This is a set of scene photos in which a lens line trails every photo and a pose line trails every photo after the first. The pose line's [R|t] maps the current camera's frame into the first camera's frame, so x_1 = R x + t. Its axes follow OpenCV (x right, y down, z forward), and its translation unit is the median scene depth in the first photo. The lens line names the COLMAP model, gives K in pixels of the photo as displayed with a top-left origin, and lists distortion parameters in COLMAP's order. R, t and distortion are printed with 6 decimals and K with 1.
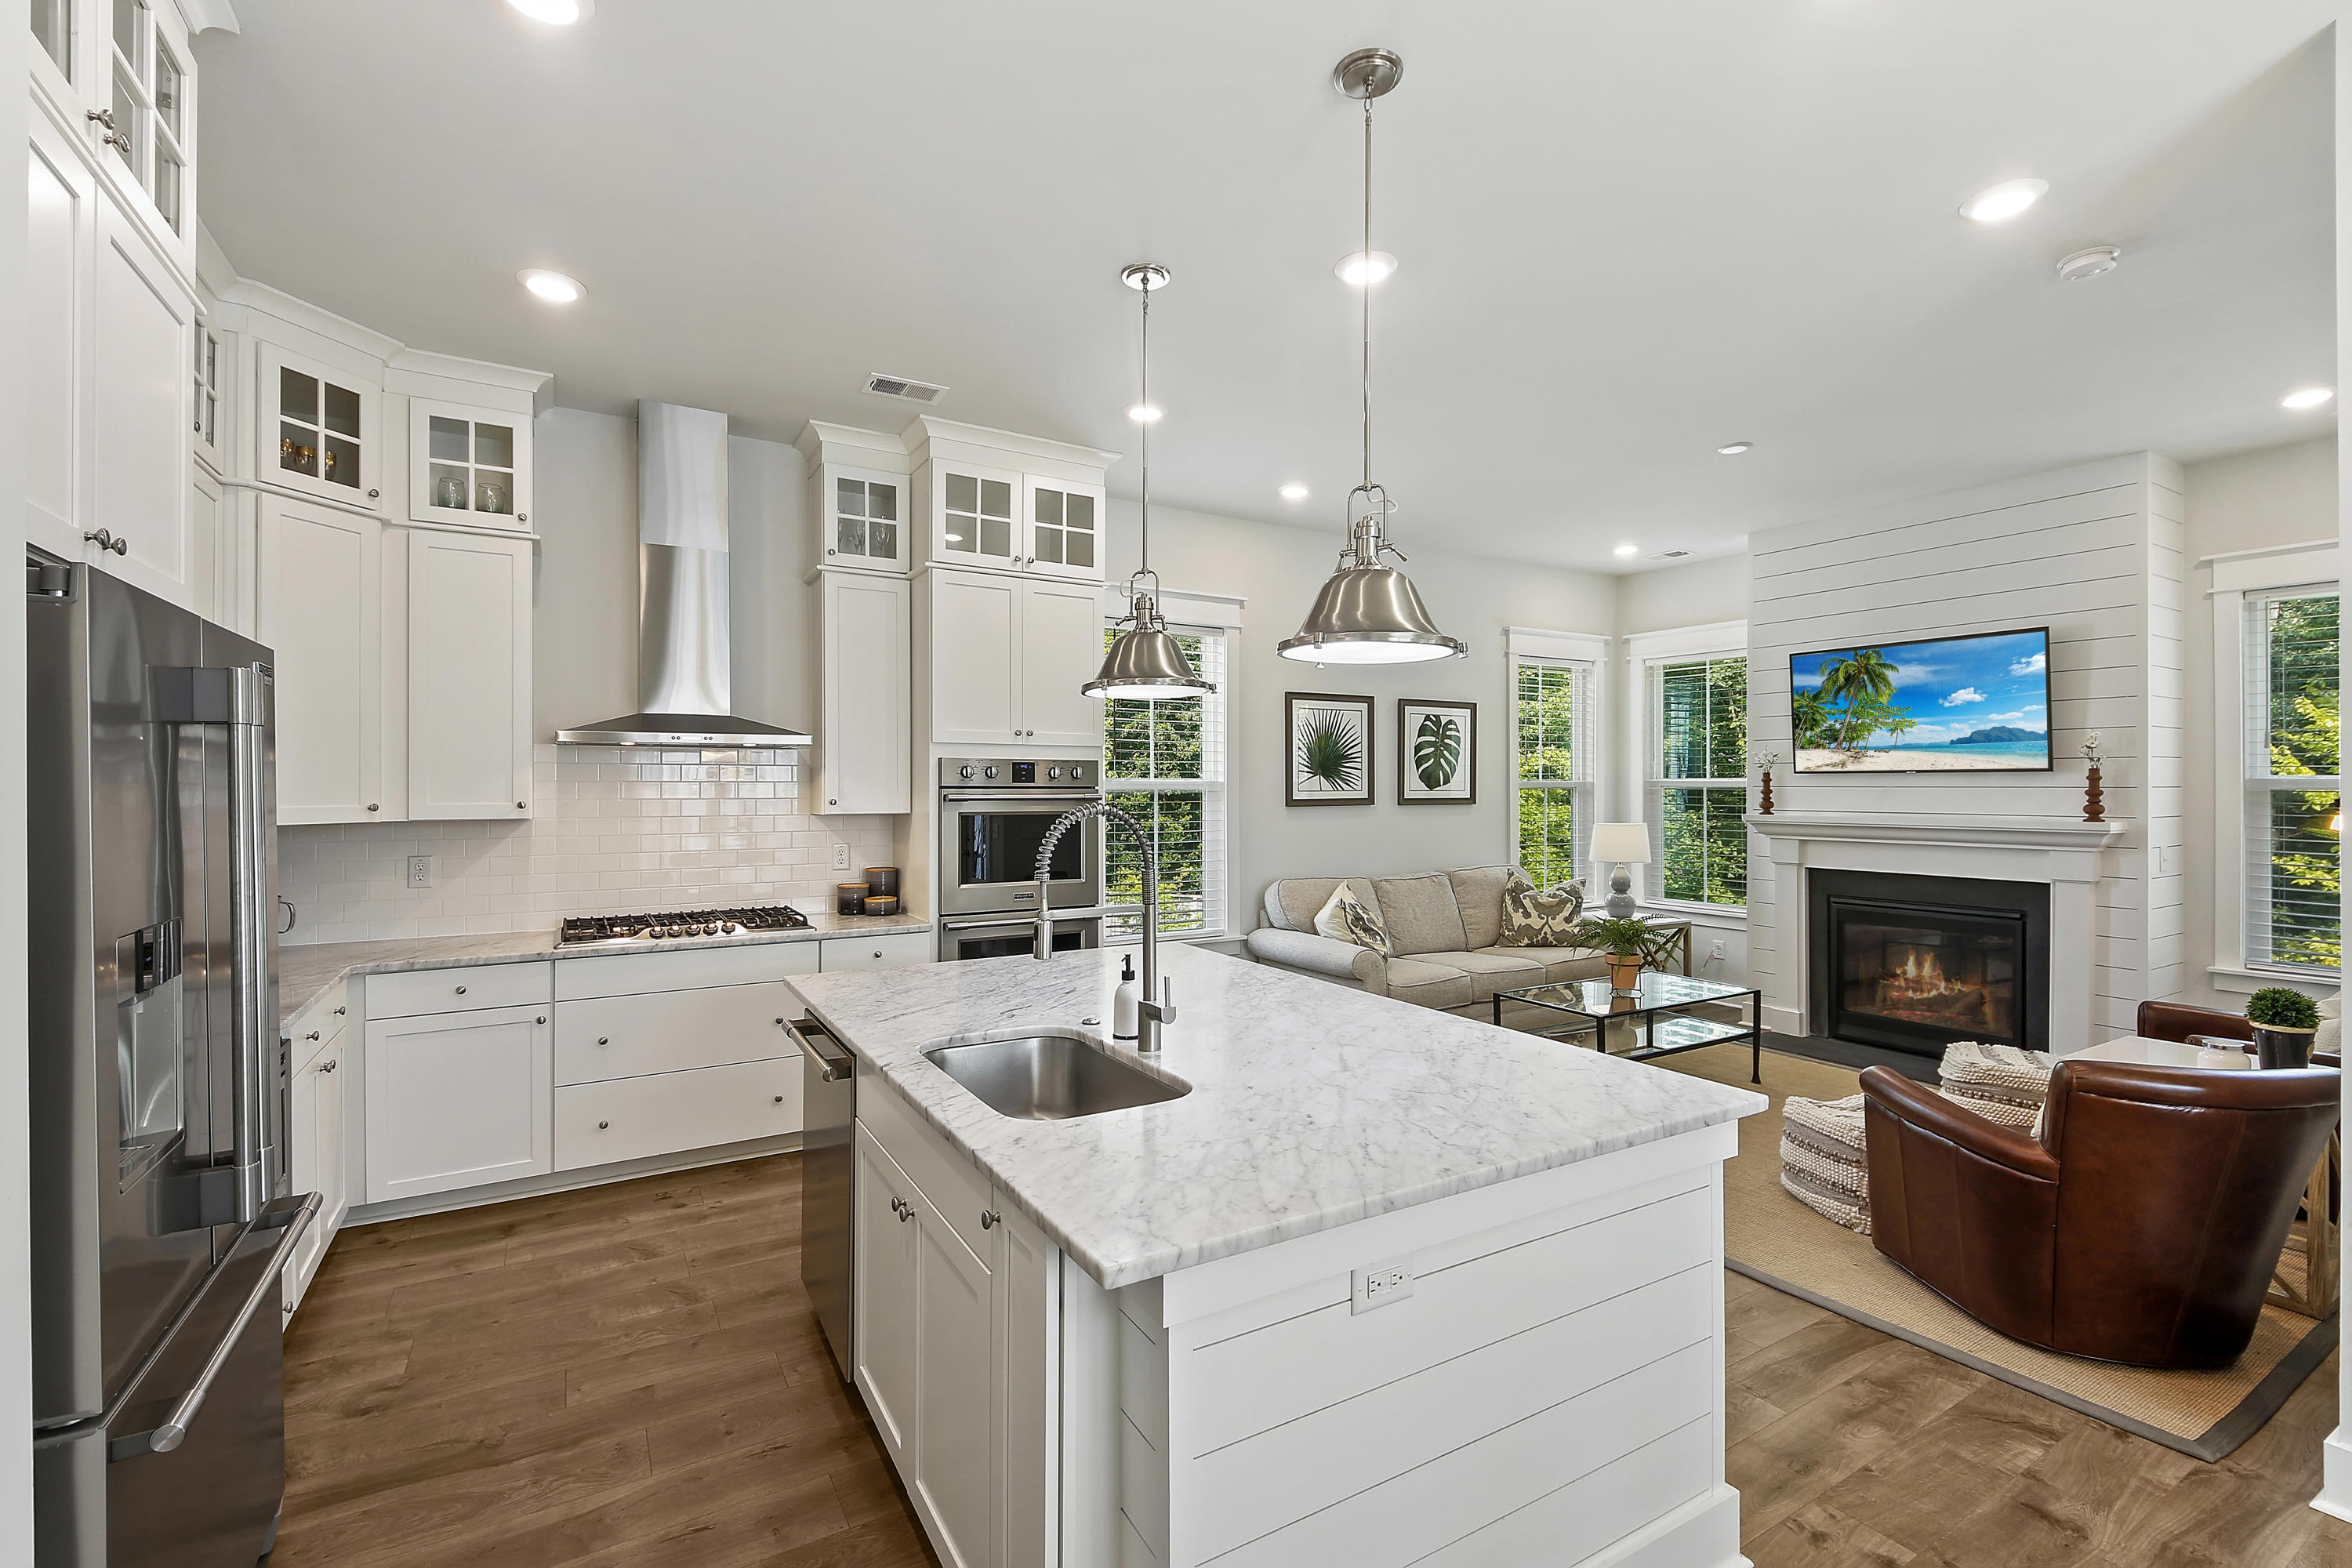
lens RADIAL K [[1055.3, 0, 1182.8], [0, 1055.3, 785.9], [0, 0, 1]] dist [0.013855, -0.010725]
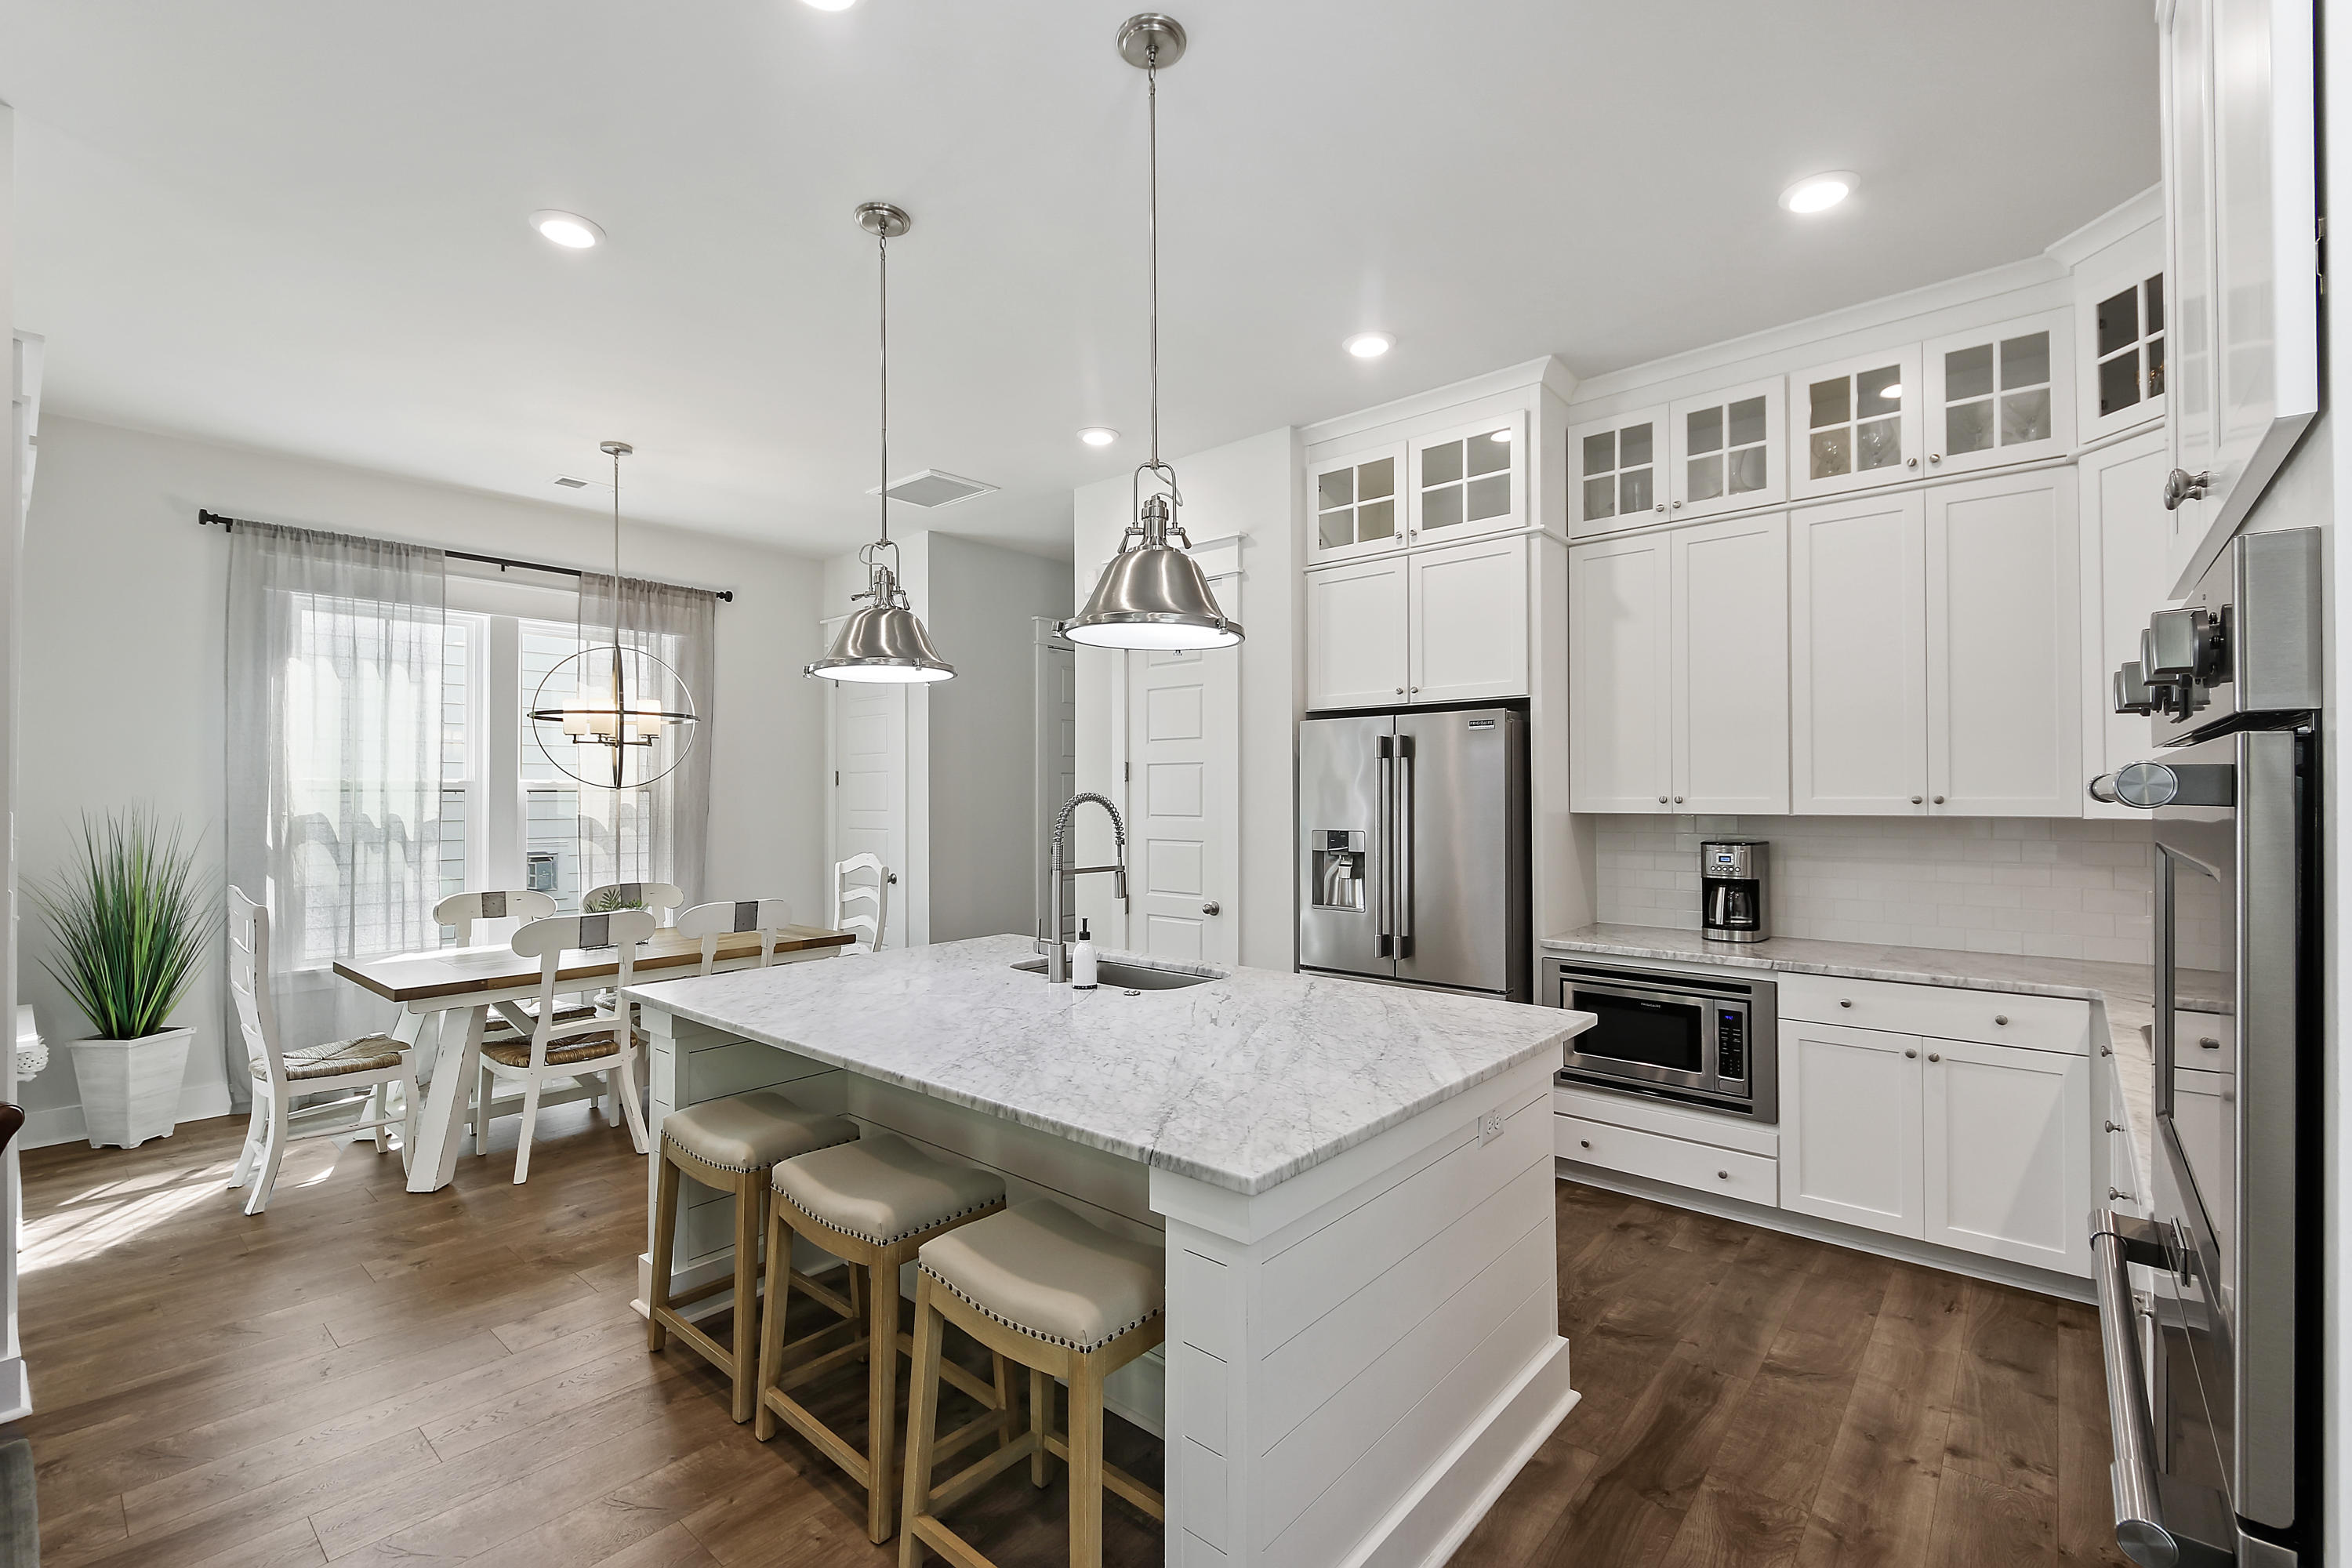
lens RADIAL K [[981.0, 0, 1176.0], [0, 981.0, 784.0], [0, 0, 1]] dist [0.023354, -0.019696]
pose [[-0.950442, 0.000013, -0.310901, 0.139329], [0.004133, 0.999912, -0.012591, 0.015069], [0.310873, -0.013252, -0.950359, 1.482778]]
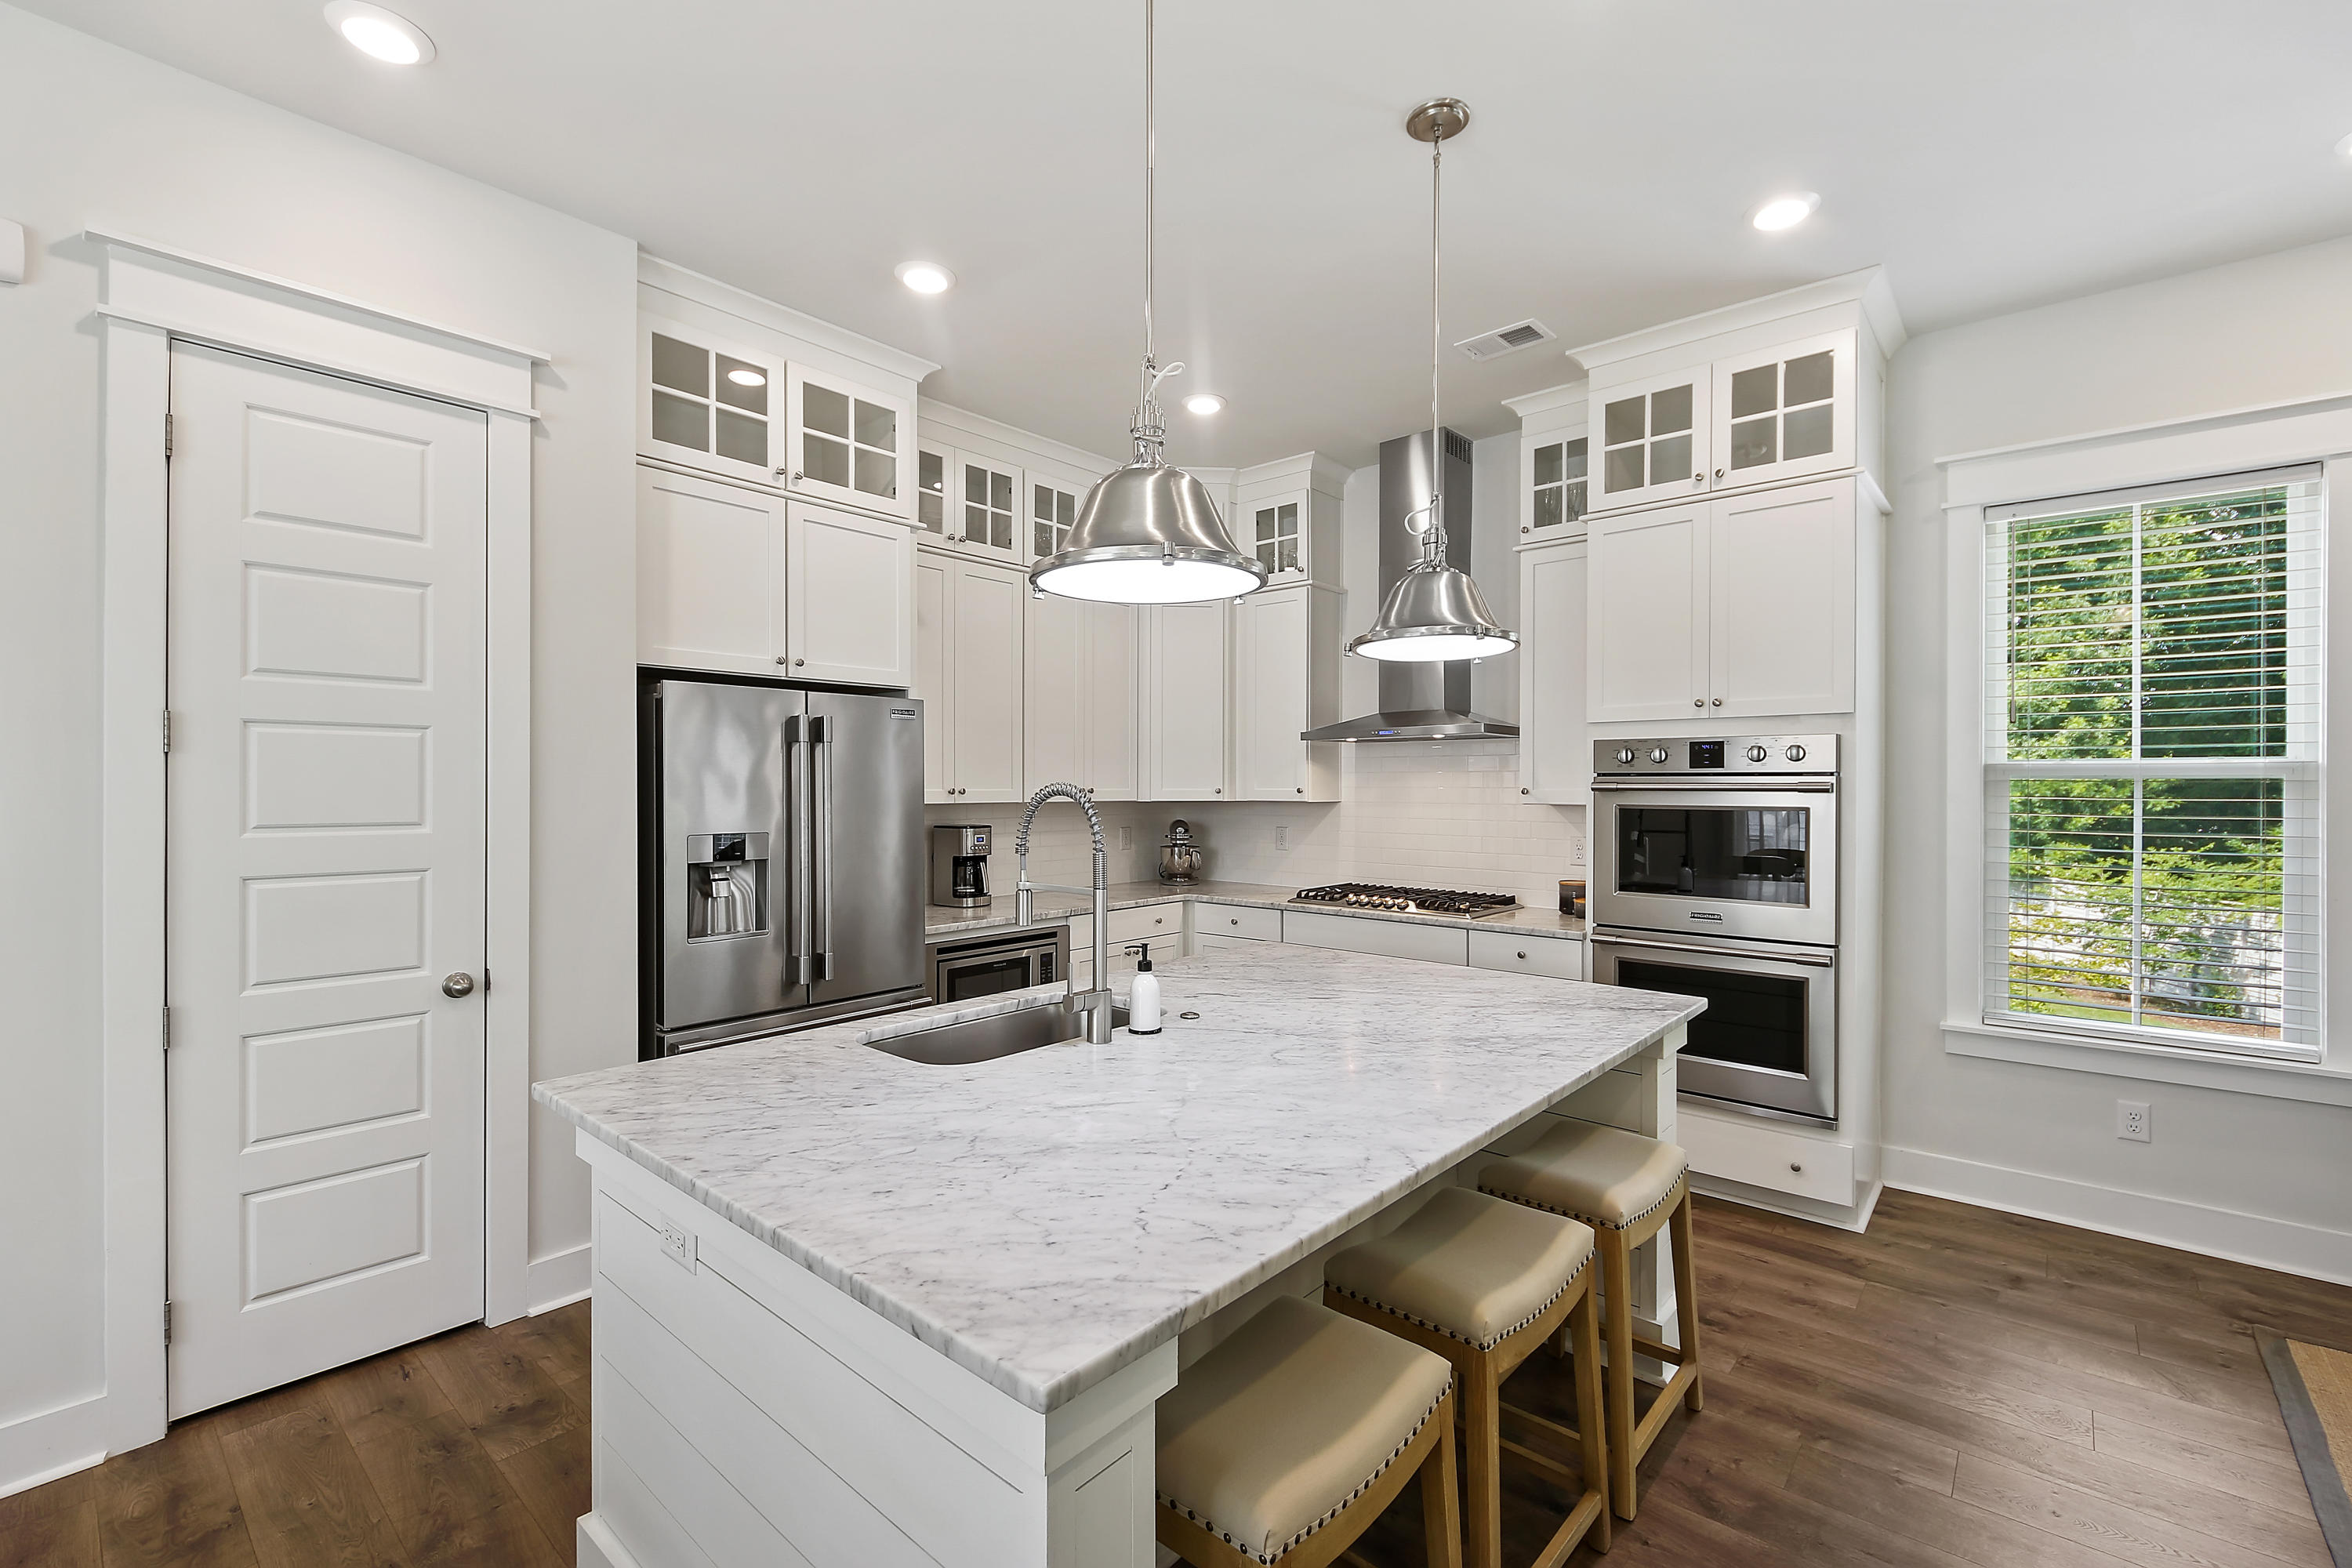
lens RADIAL K [[1016.0, 0, 1154.8], [0, 1016.0, 785.6], [0, 0, 1]] dist [0.025101, -0.015135]
pose [[0.286780, 0.001856, -0.957995, 0.582421], [-0.000703, 0.999998, 0.001727, 0.011396], [0.957996, 0.000178, 0.286781, 0.529366]]
